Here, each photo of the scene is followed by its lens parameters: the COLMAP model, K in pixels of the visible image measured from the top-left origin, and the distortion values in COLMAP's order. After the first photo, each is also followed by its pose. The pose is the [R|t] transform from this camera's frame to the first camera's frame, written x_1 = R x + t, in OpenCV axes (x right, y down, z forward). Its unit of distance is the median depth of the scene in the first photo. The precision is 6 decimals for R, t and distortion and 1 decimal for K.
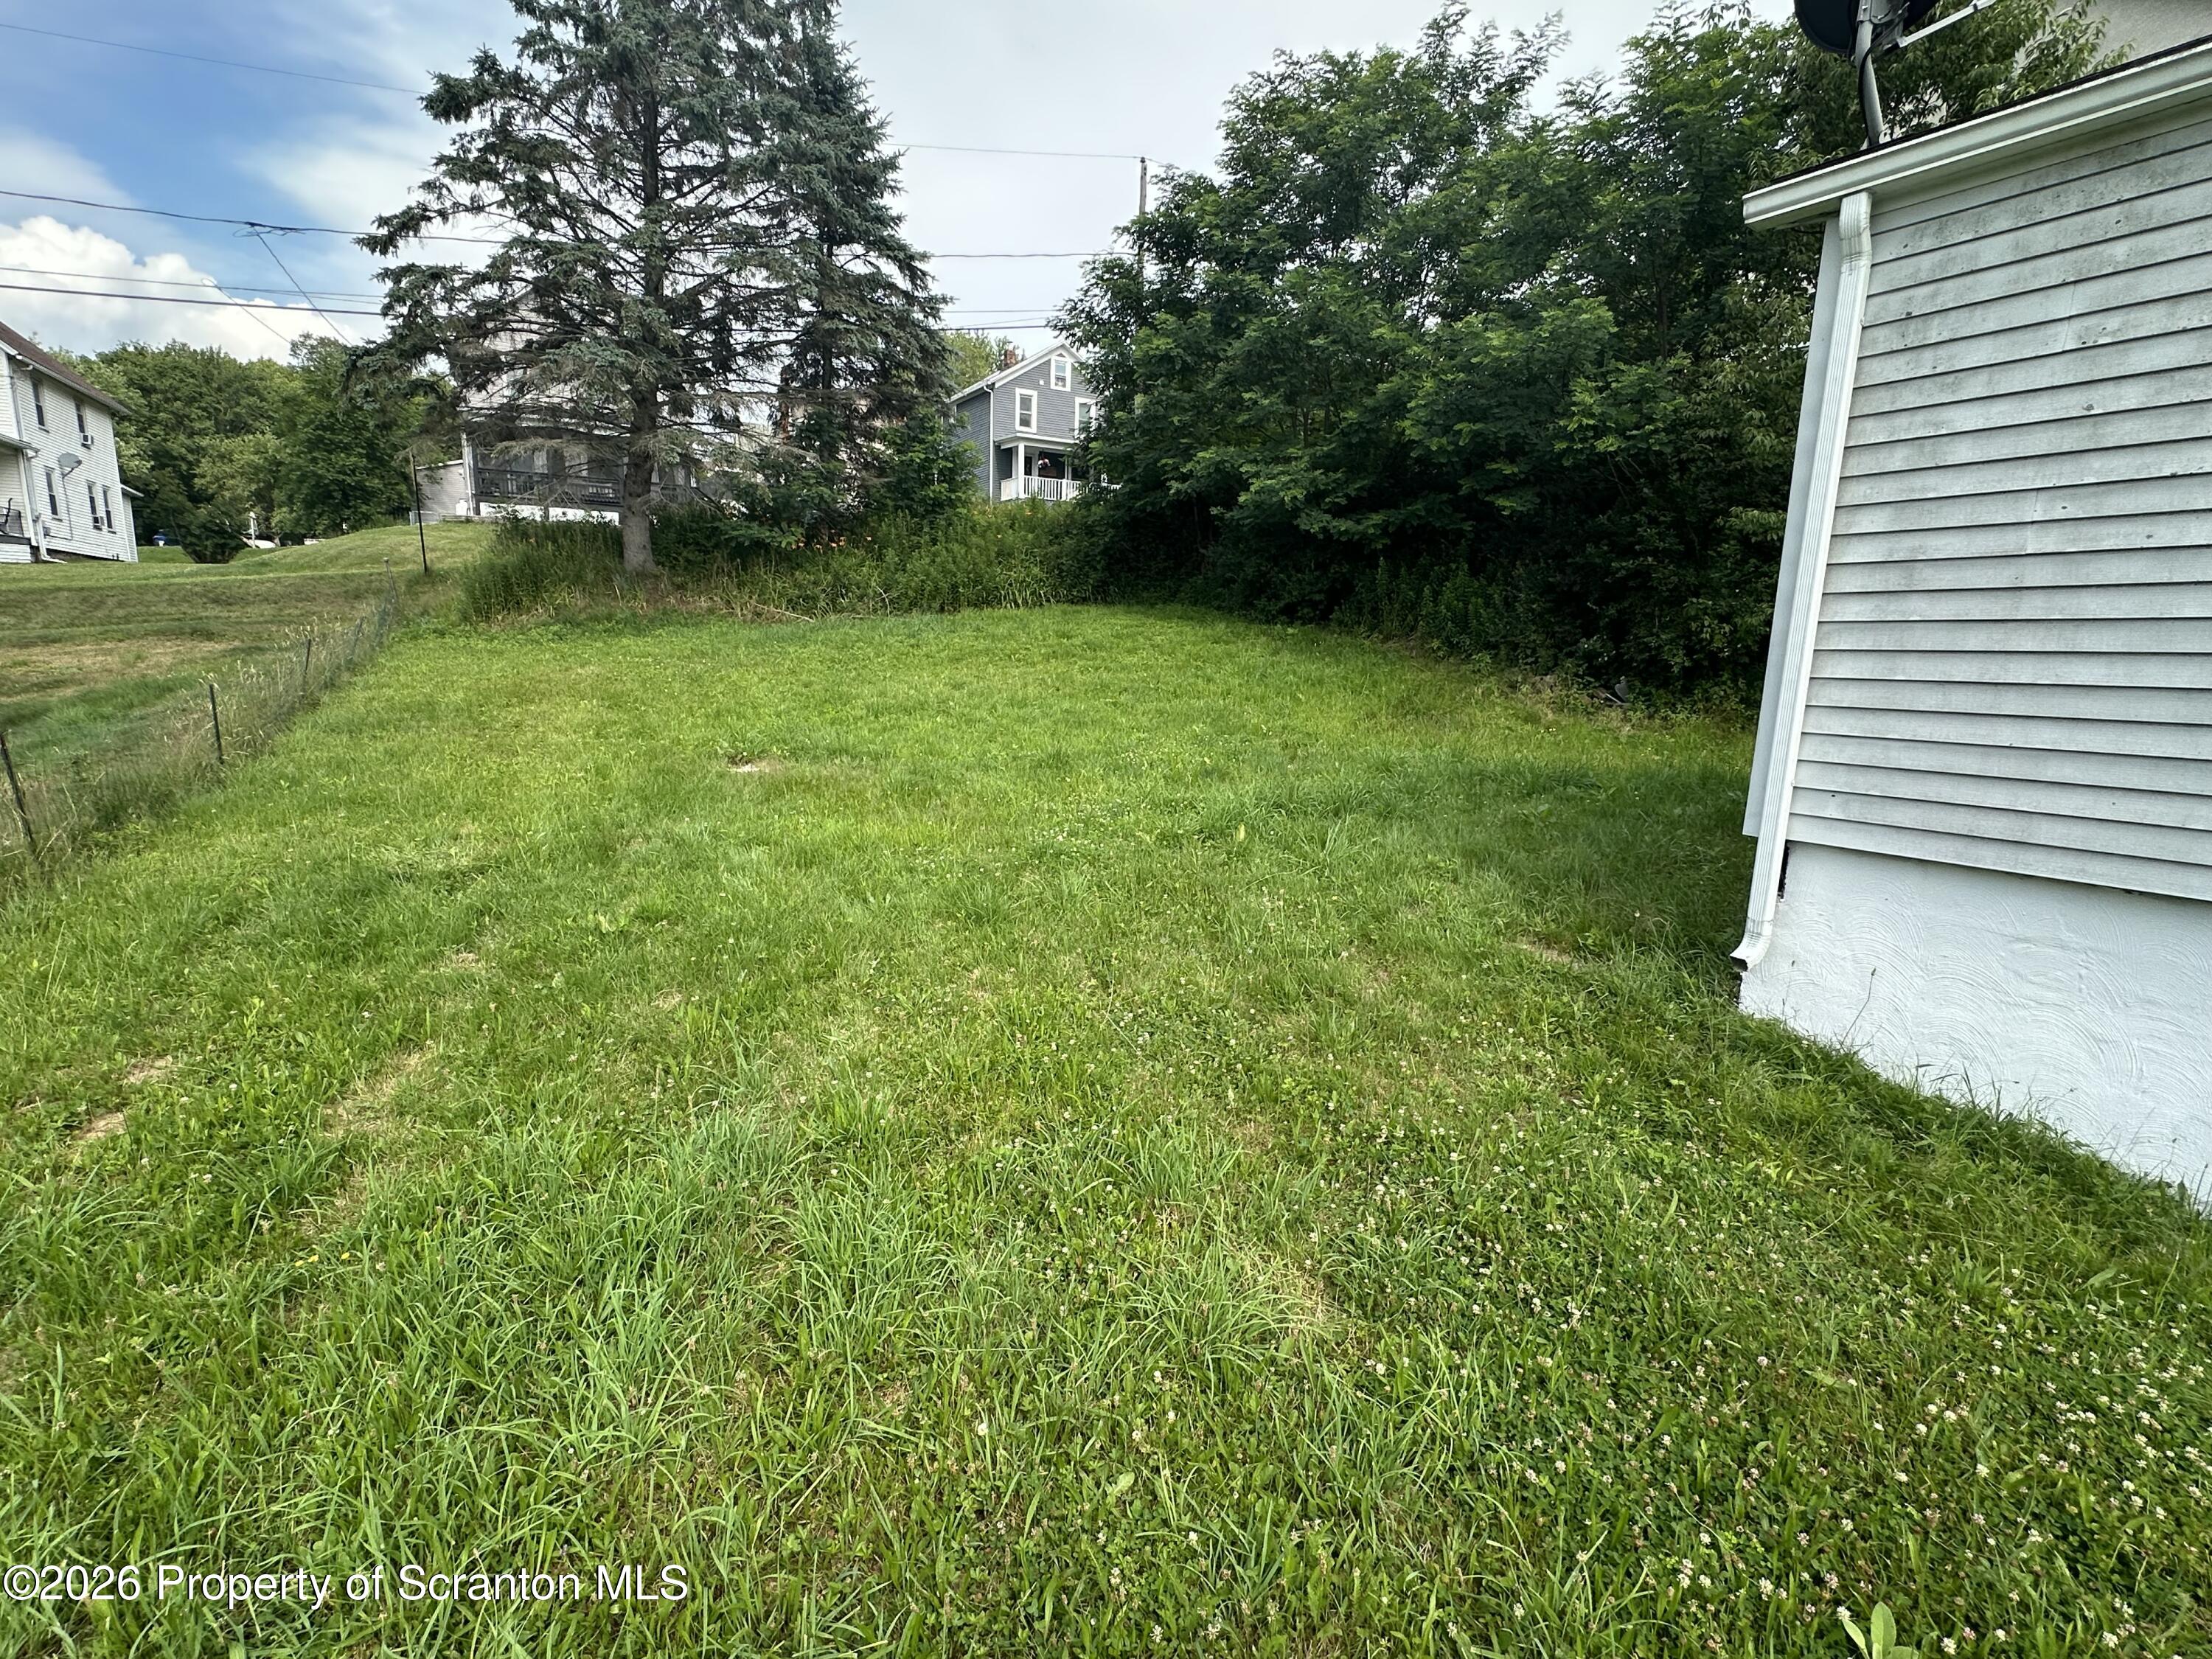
lens RADIAL K [[1027.3, 0, 1112.3], [0, 1027.3, 829.2], [0, 0, 1]] dist [0.001742, 0.000145]
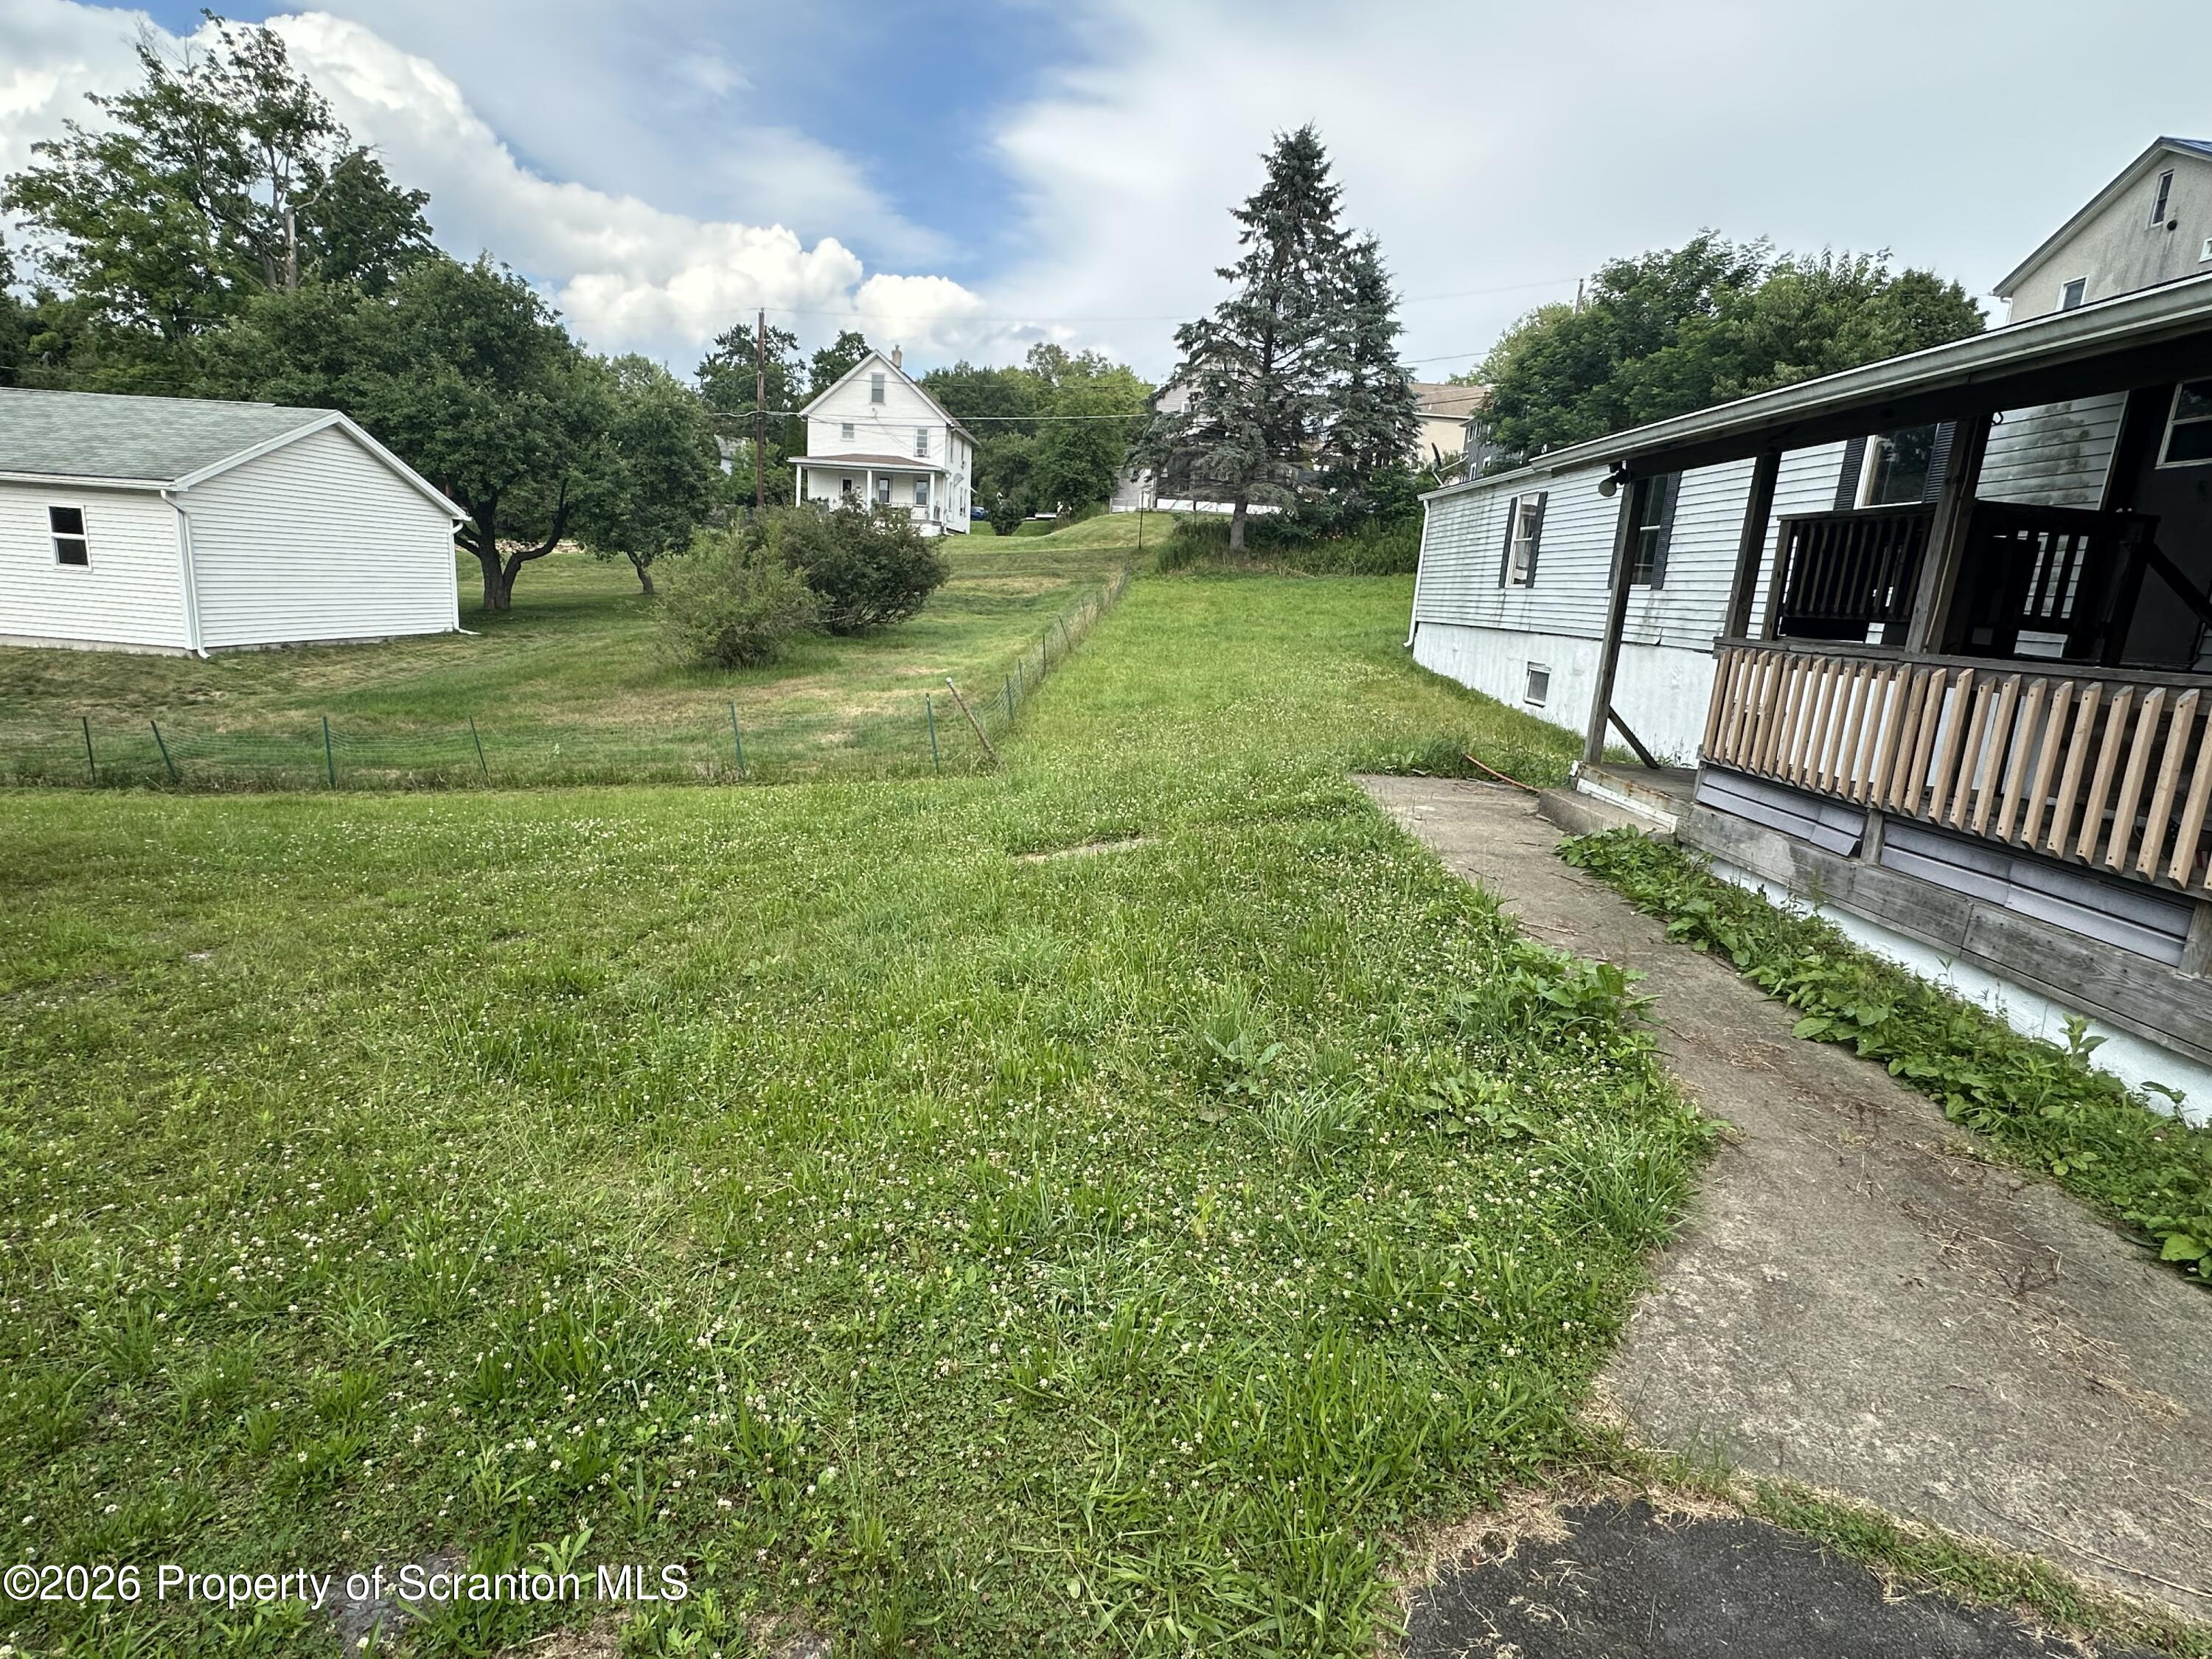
lens RADIAL K [[1136.4, 0, 1115.8], [0, 1136.4, 826.3], [0, 0, 1]] dist [-0.003920, 0.002413]
pose [[0.855410, 0.137493, -0.499368, 0.488391], [-0.133702, 0.990063, 0.043570, 0.203099], [0.500397, 0.029496, 0.865294, -0.953979]]
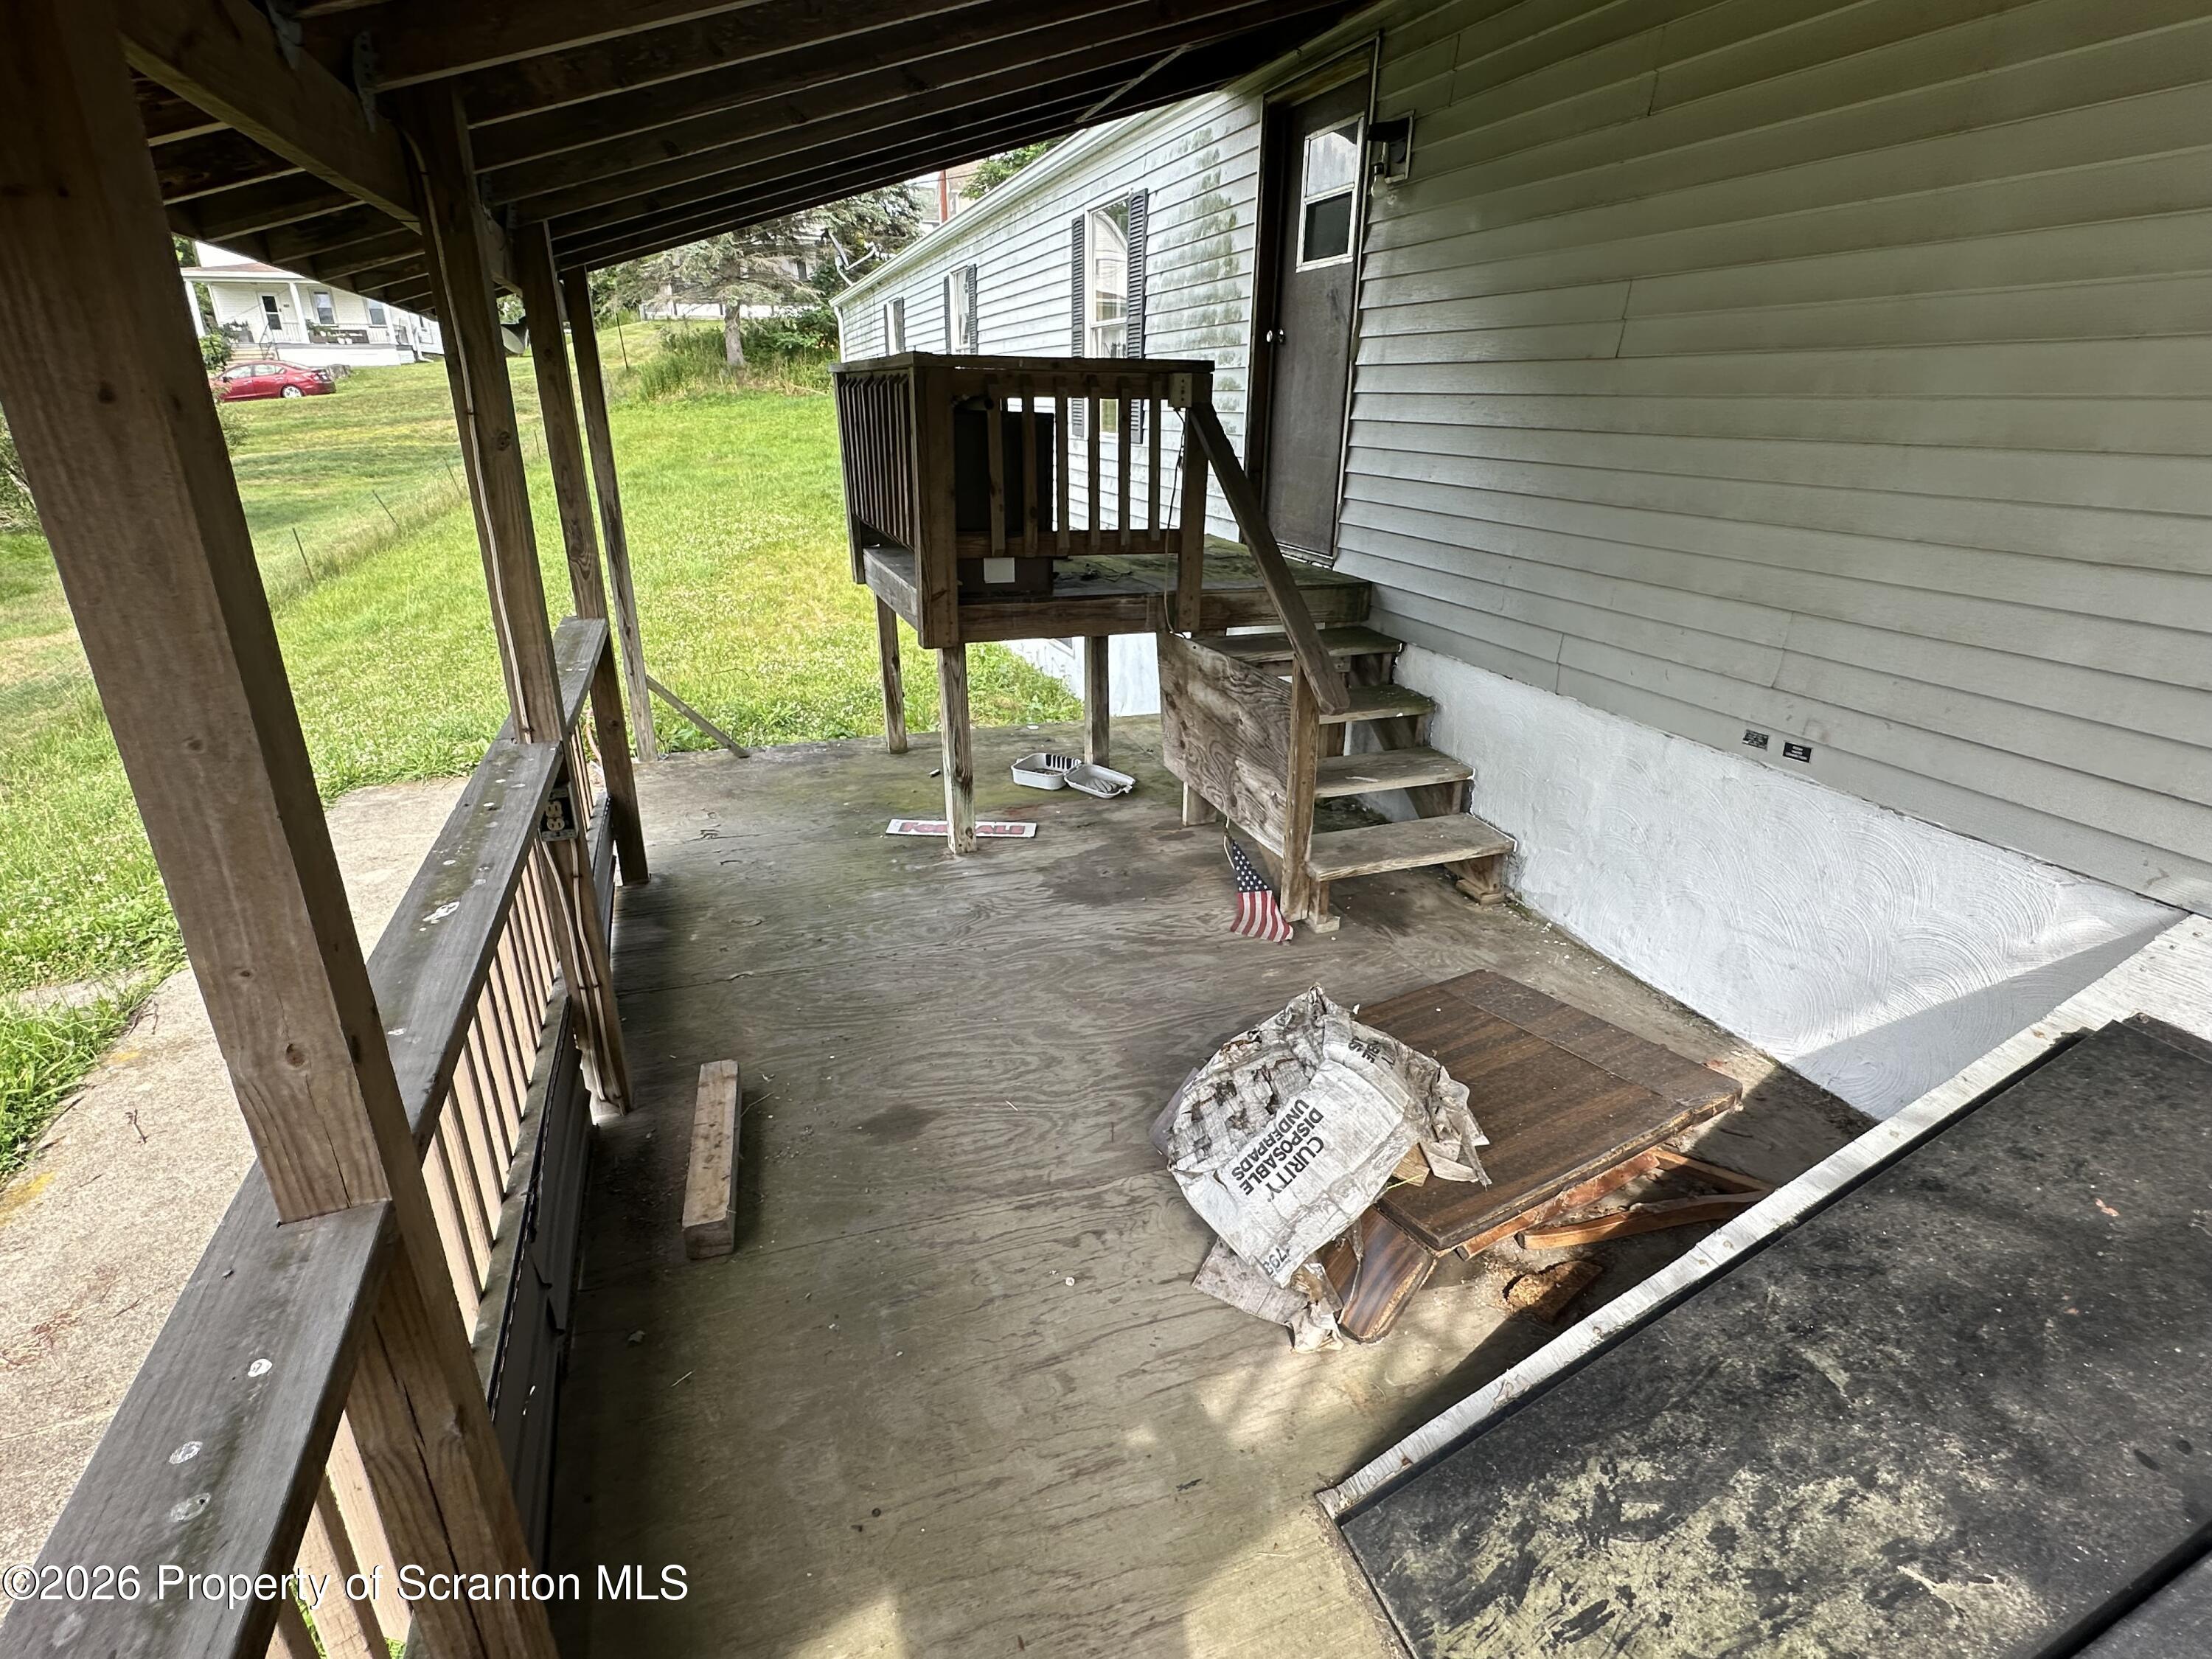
lens RADIAL K [[1136.4, 0, 1094.5], [0, 1136.4, 818.7], [0, 0, 1]] dist [-0.003920, 0.002413]
pose [[0.966840, 0.067694, -0.246247, 0.610987], [-0.023638, 0.983811, 0.177642, 0.132854], [0.254286, -0.165931, 0.952788, -0.736149]]
